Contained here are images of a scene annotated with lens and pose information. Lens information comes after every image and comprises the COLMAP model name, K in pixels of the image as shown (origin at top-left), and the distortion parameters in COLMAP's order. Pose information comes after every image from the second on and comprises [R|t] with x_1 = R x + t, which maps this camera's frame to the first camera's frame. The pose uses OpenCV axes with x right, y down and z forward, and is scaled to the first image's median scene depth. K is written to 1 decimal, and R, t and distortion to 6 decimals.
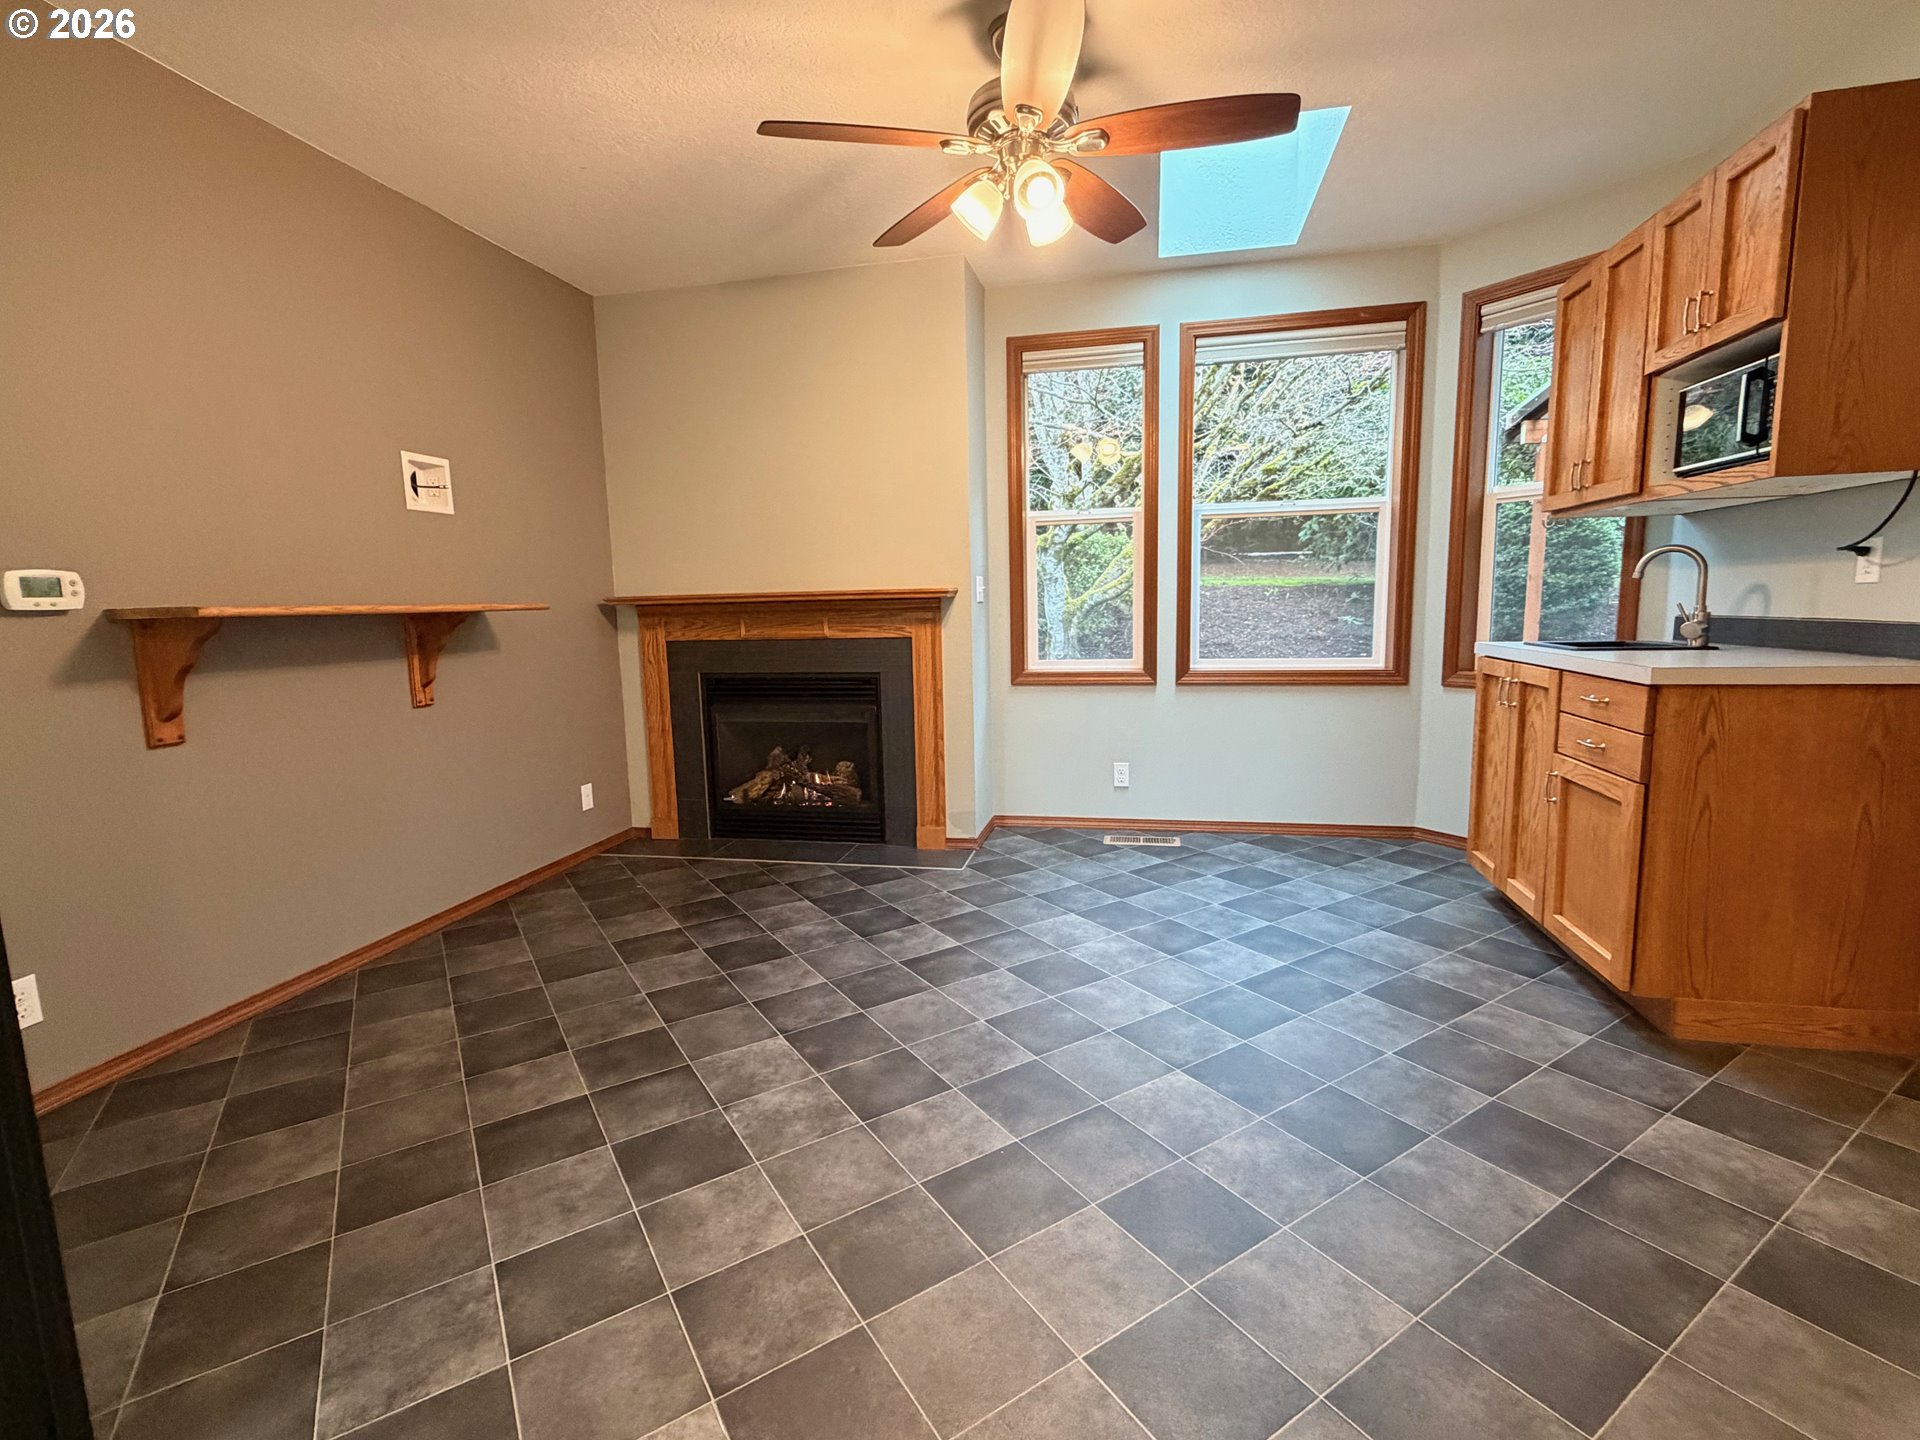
lens RADIAL K [[874.8, 0, 951.9], [0, 874.8, 722.4], [0, 0, 1]] dist [-0.001094, -0.000108]
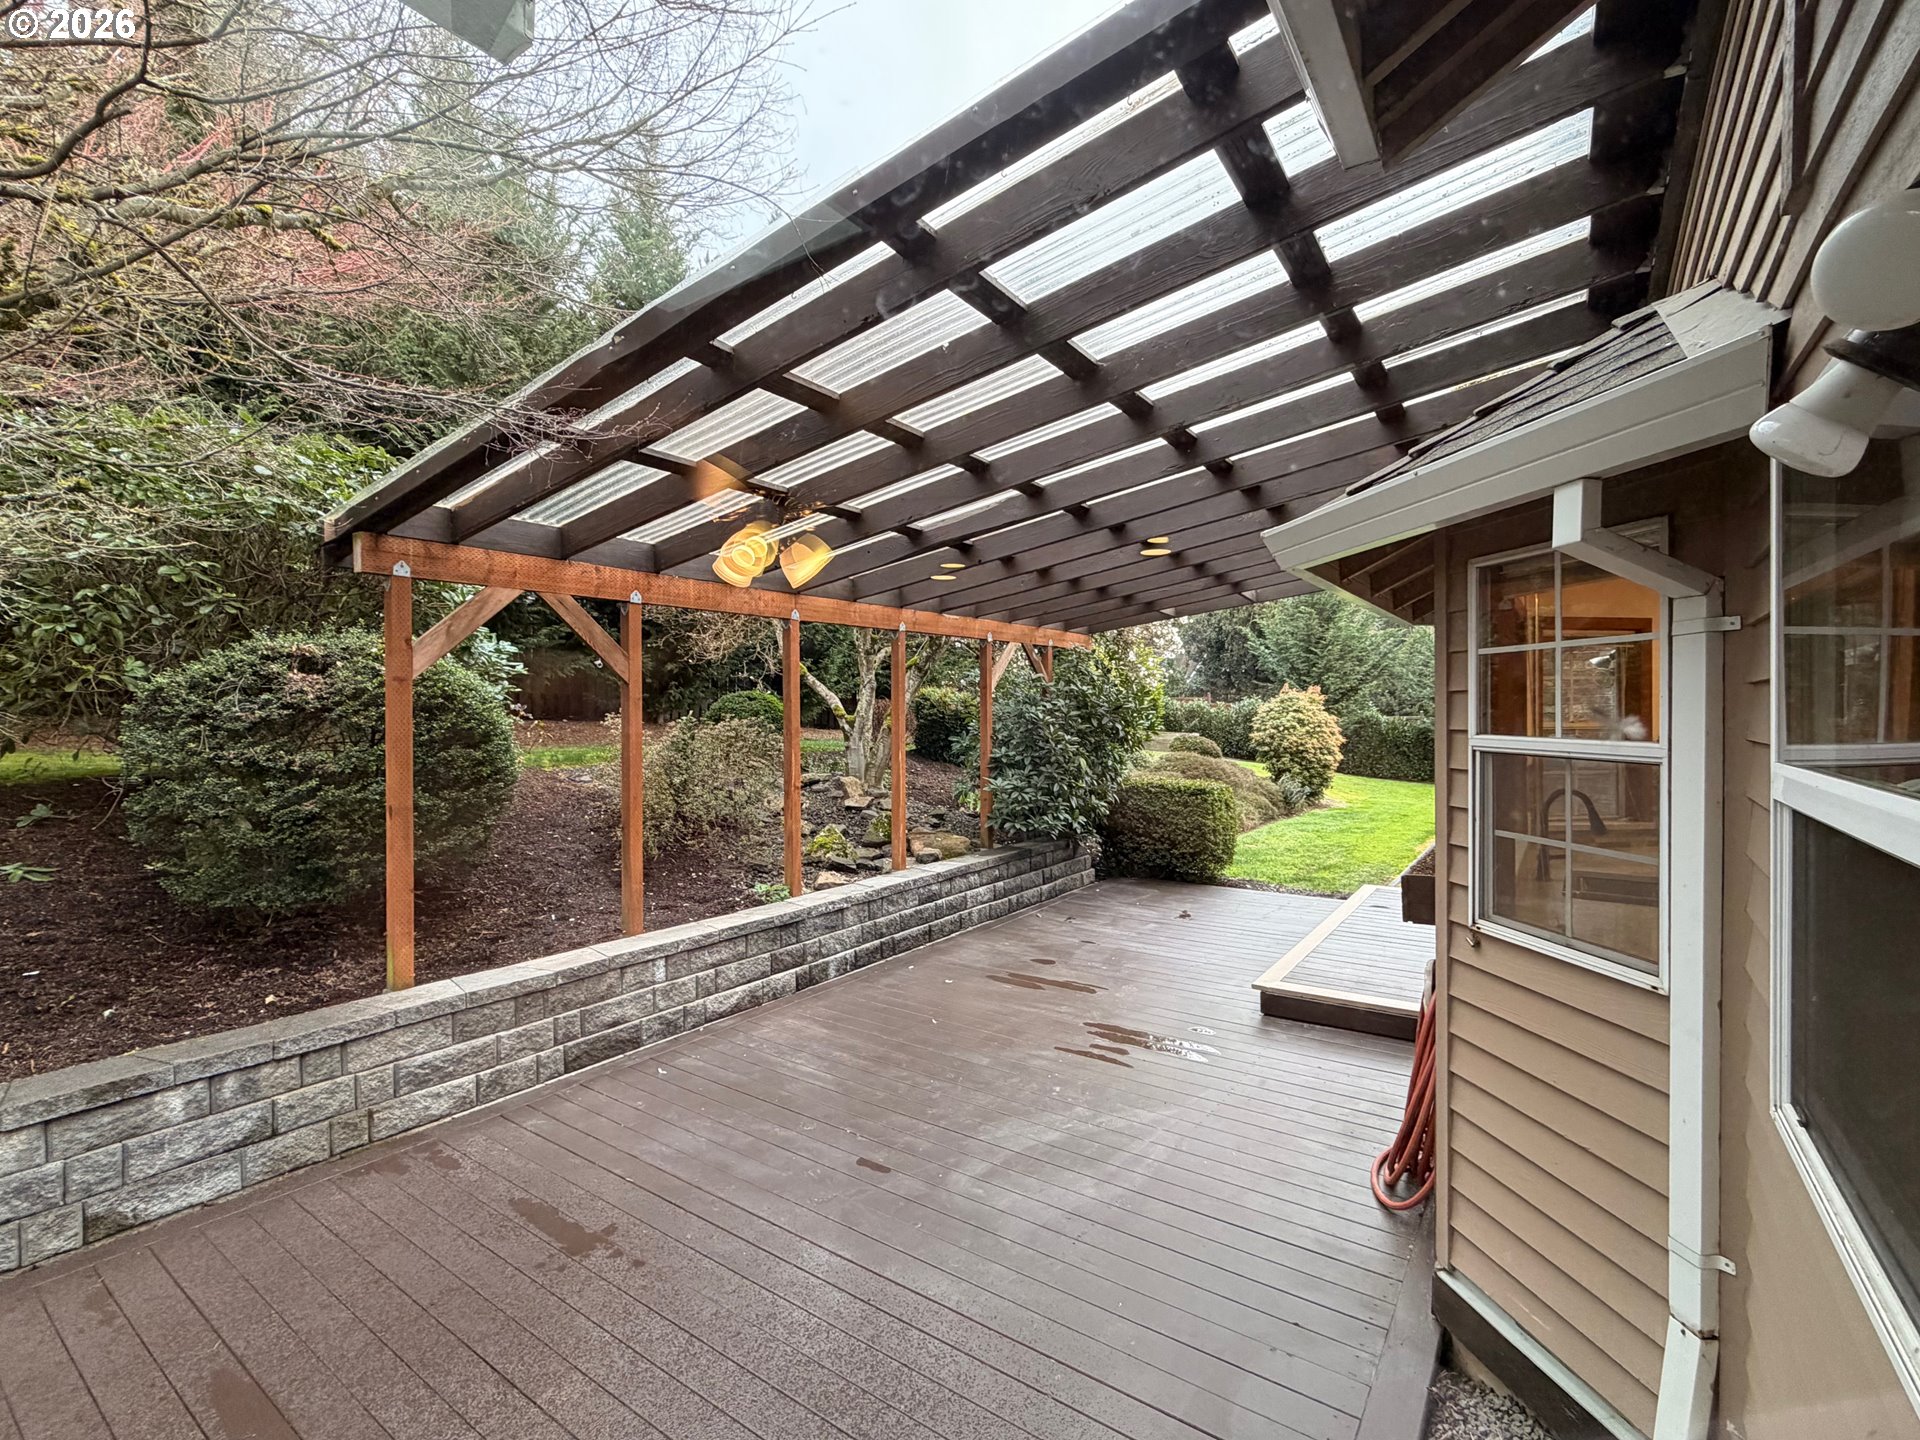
lens RADIAL K [[874.8, 0, 957.1], [0, 874.8, 724.7], [0, 0, 1]] dist [-0.001094, -0.000108]
pose [[0.392517, 0.004665, 0.919733, 0.584188], [0.125489, 0.990364, -0.058578, -0.285343], [-0.911144, 0.138409, 0.388150, 0.902793]]
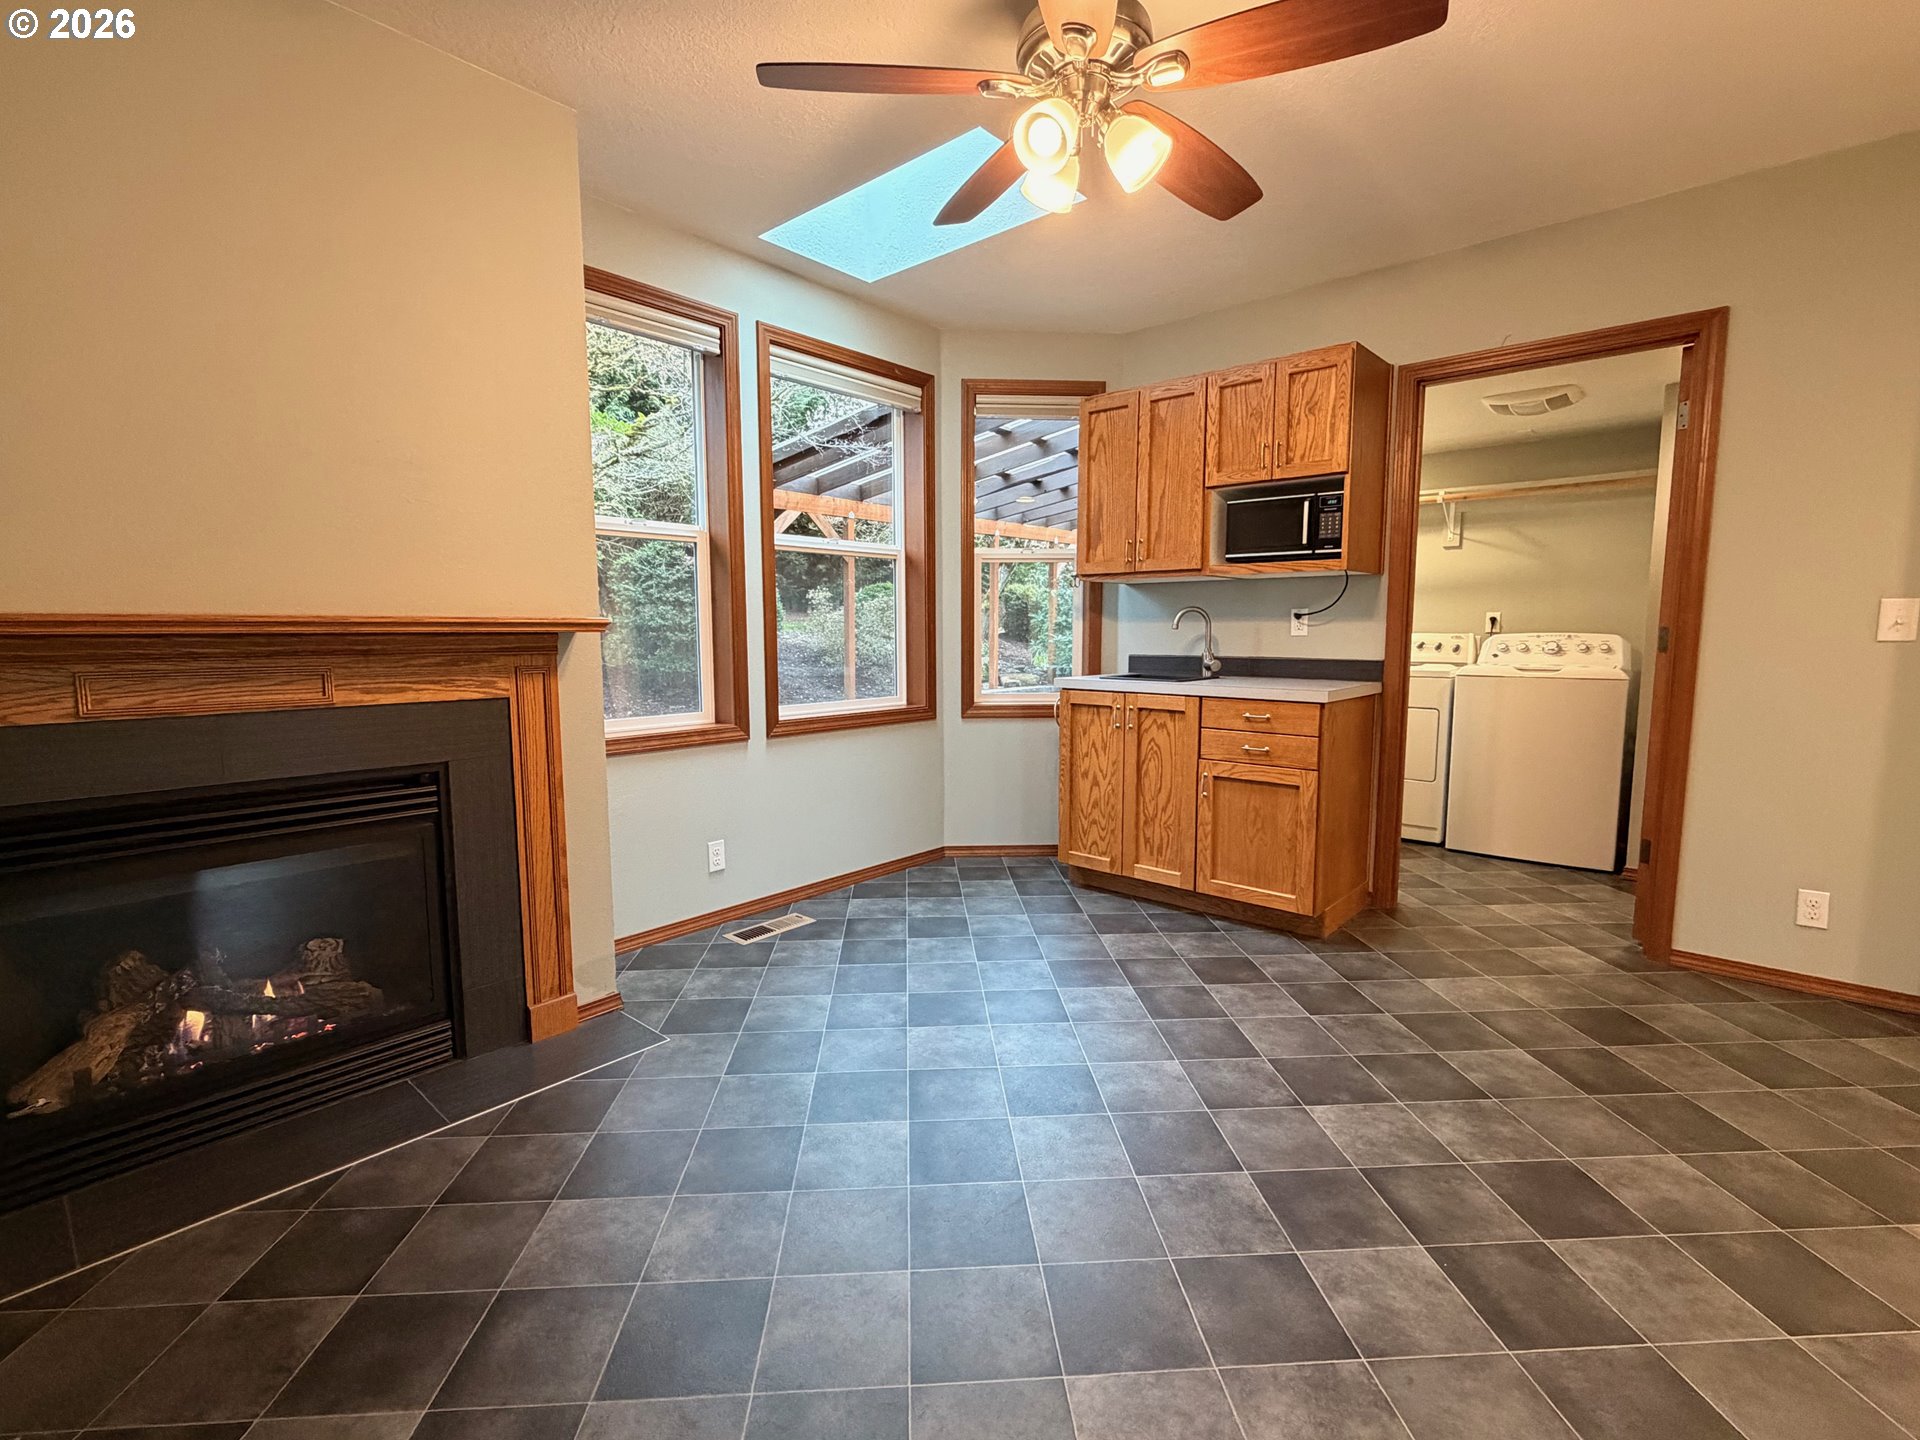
lens RADIAL K [[874.8, 0, 954.7], [0, 874.8, 722.3], [0, 0, 1]] dist [-0.001094, -0.000108]
pose [[0.485251, -0.072115, 0.871396, -0.425125], [0.110702, 0.993640, 0.020585, -0.058969], [-0.867339, 0.086477, 0.490149, 0.443465]]
